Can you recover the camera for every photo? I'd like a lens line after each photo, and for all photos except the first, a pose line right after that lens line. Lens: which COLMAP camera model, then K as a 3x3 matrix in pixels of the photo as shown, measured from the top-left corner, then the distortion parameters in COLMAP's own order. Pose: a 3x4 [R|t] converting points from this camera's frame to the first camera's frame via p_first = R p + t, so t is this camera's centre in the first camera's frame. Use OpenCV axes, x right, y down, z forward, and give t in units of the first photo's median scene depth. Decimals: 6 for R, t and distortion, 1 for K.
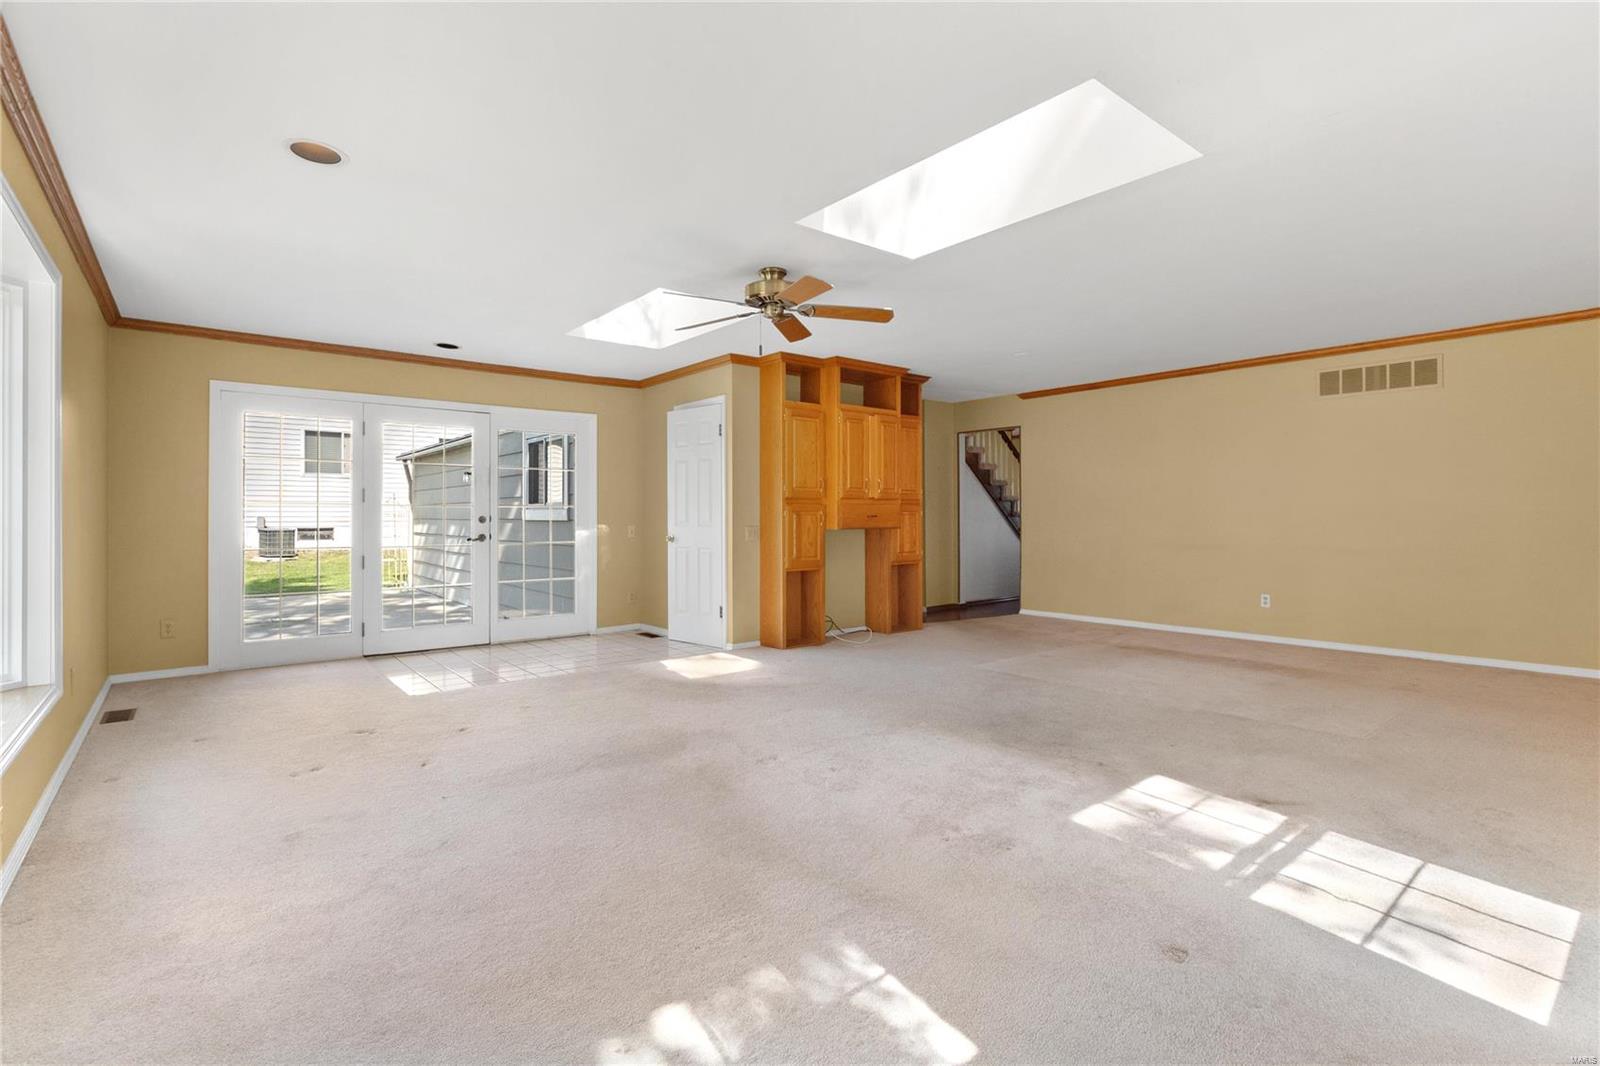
lens RADIAL K [[760.9, 0, 797.6], [0, 760.9, 522.1], [0, 0, 1]] dist [-0.010064, -0.001358]
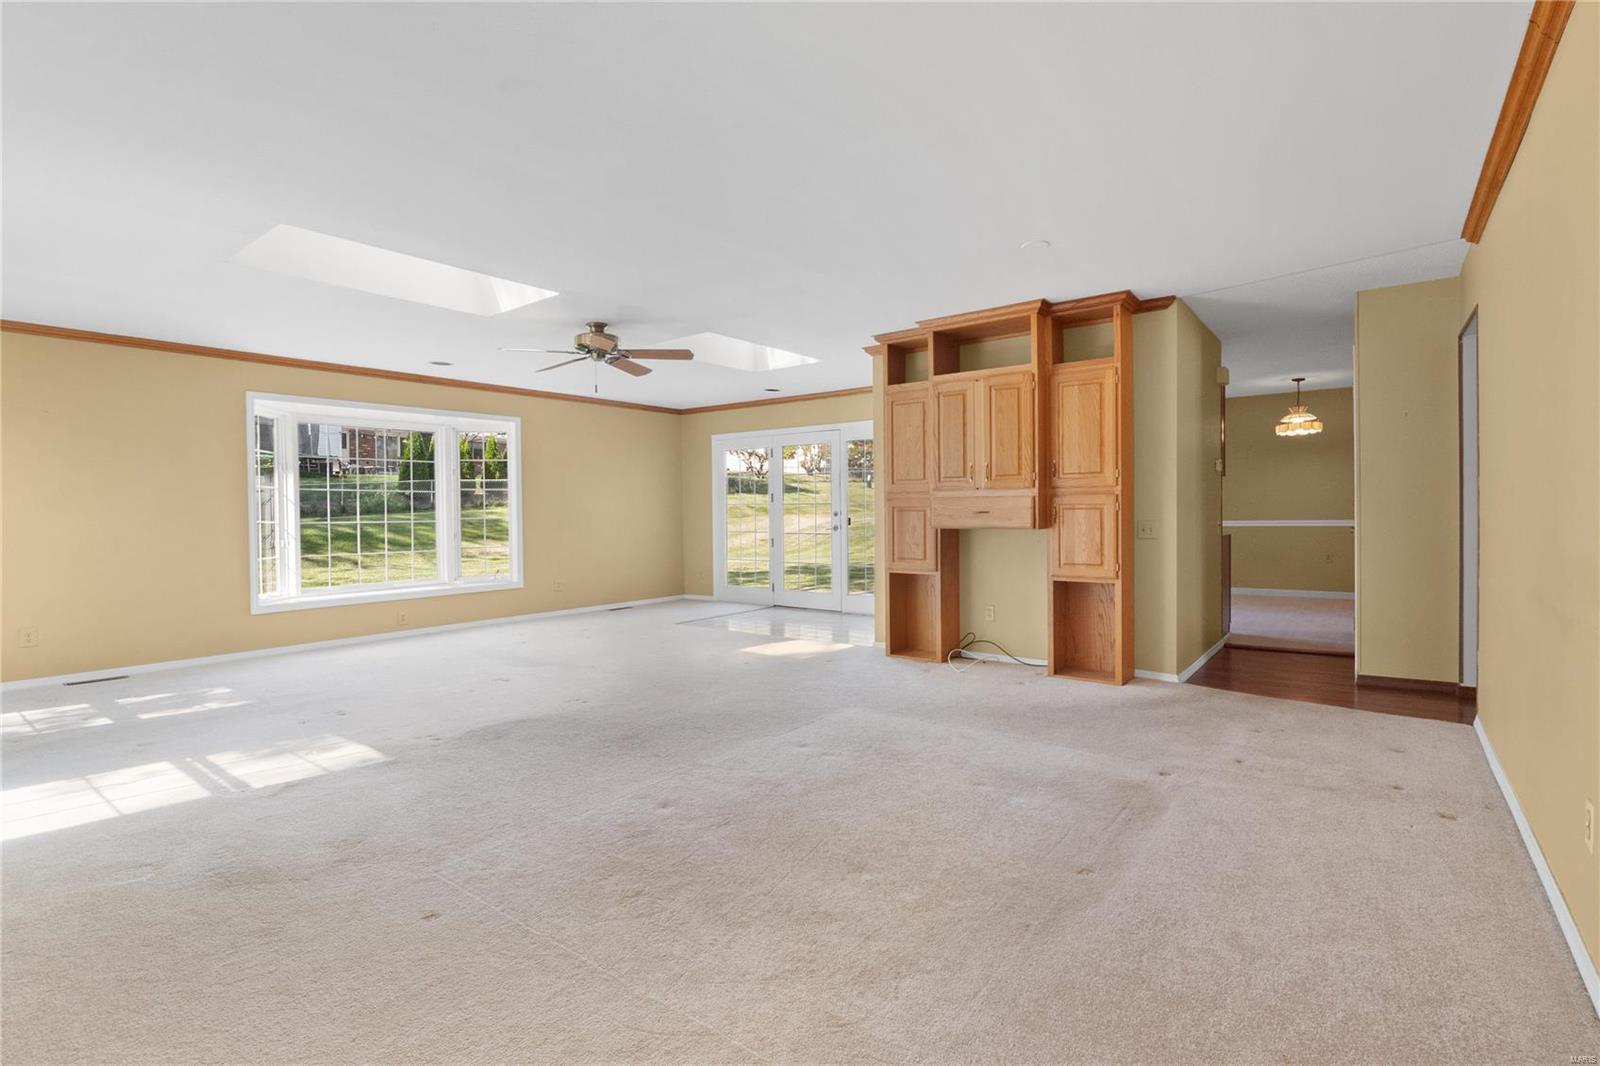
lens RADIAL K [[760.9, 0, 795.2], [0, 760.9, 527.3], [0, 0, 1]] dist [-0.010064, -0.001358]
pose [[0.218960, 0.023389, -0.975454, 0.850379], [0.003818, 0.999684, 0.024827, -0.013196], [0.975726, -0.009160, 0.218801, 0.681486]]
